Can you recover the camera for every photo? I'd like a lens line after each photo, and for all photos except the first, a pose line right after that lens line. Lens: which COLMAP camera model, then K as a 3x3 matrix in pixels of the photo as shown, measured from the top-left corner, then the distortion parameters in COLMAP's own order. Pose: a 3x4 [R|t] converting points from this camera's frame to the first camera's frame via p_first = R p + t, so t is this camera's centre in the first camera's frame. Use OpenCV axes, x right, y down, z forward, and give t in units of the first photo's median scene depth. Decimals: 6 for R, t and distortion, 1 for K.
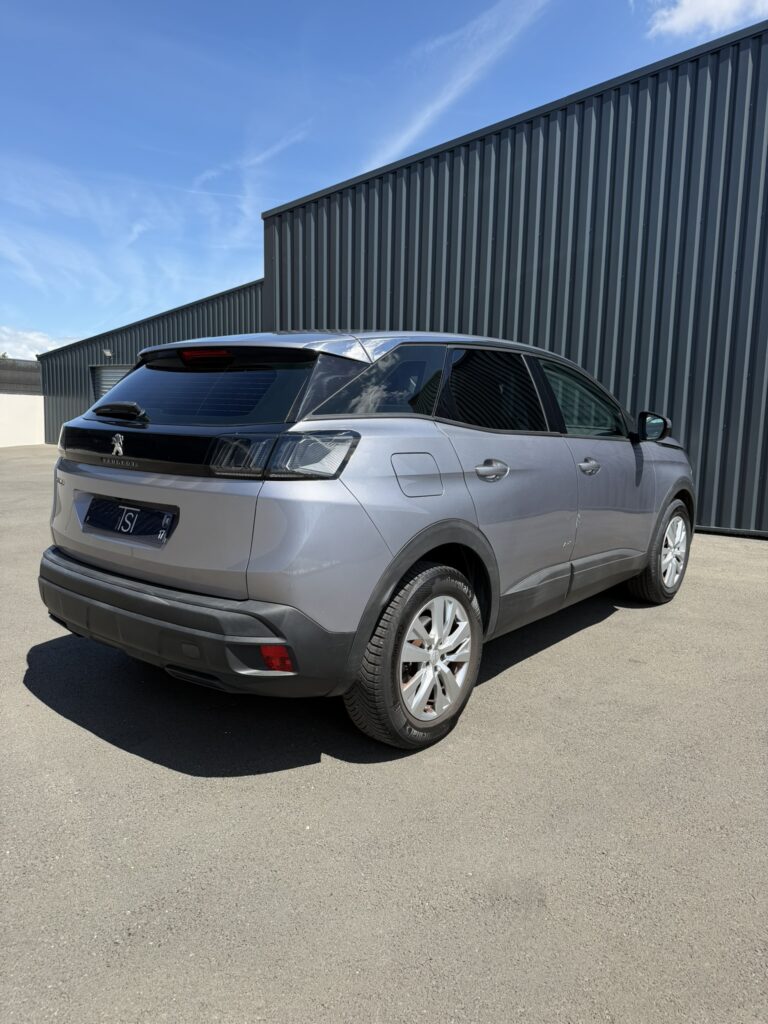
lens RADIAL K [[706.5, 0, 381.3], [0, 706.5, 506.7], [0, 0, 1]] dist [0.134709, -0.179398]
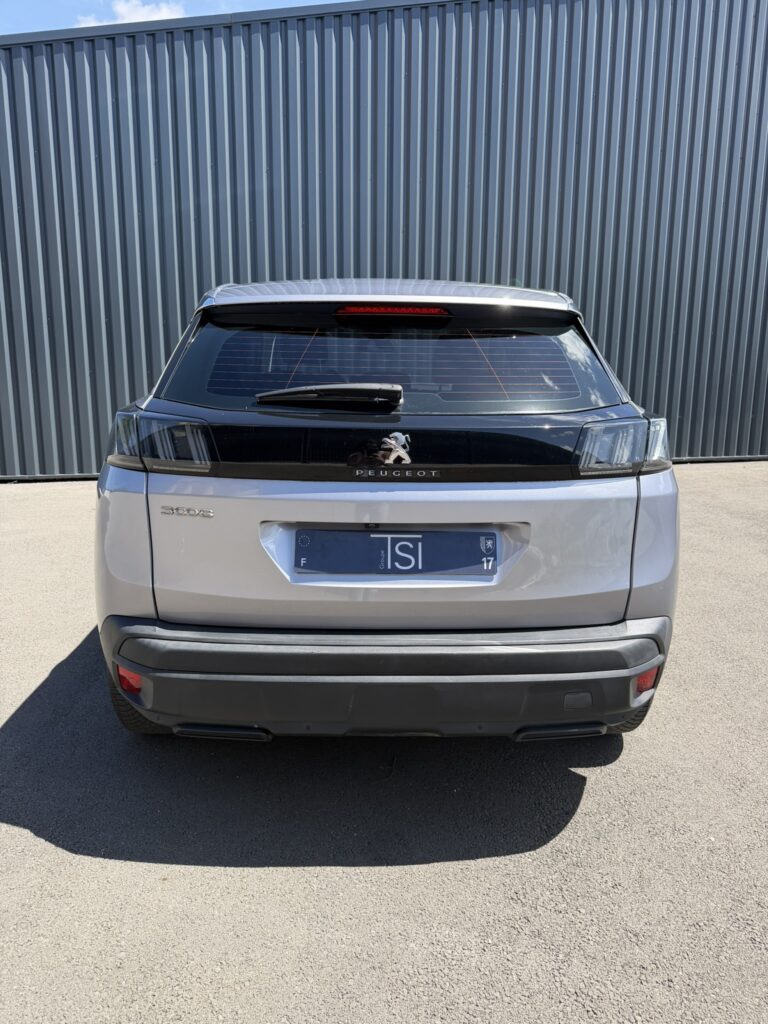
lens RADIAL K [[706.5, 0, 381.3], [0, 706.5, 506.7], [0, 0, 1]] dist [0.134709, -0.179398]
pose [[0.747144, -0.137553, 0.650274, -0.824693], [0.089853, 0.990273, 0.106235, -0.103465], [-0.658561, -0.020944, 0.752236, 0.492228]]
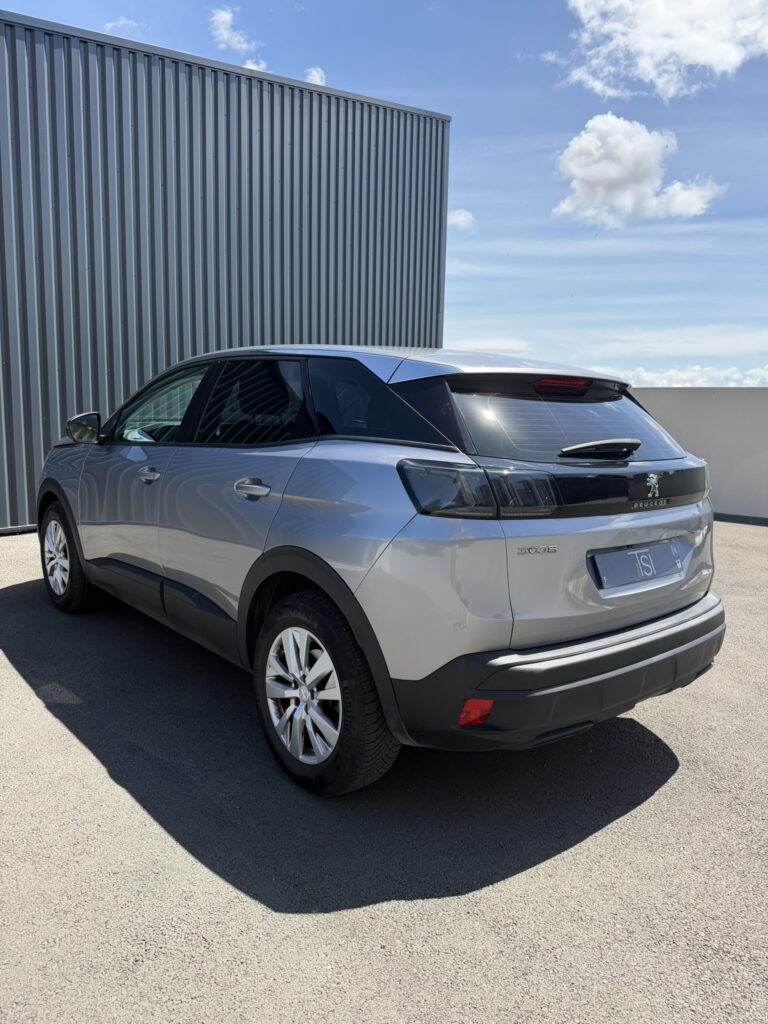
lens RADIAL K [[717.3, 0, 384.0], [0, 717.3, 512.0], [0, 0, 1]] dist [0.146206, -0.184083]
pose [[0.158072, -0.144346, 0.976820, -1.354564], [0.107696, 0.985876, 0.128257, -0.211501], [-0.981537, 0.084926, 0.171385, 1.177200]]
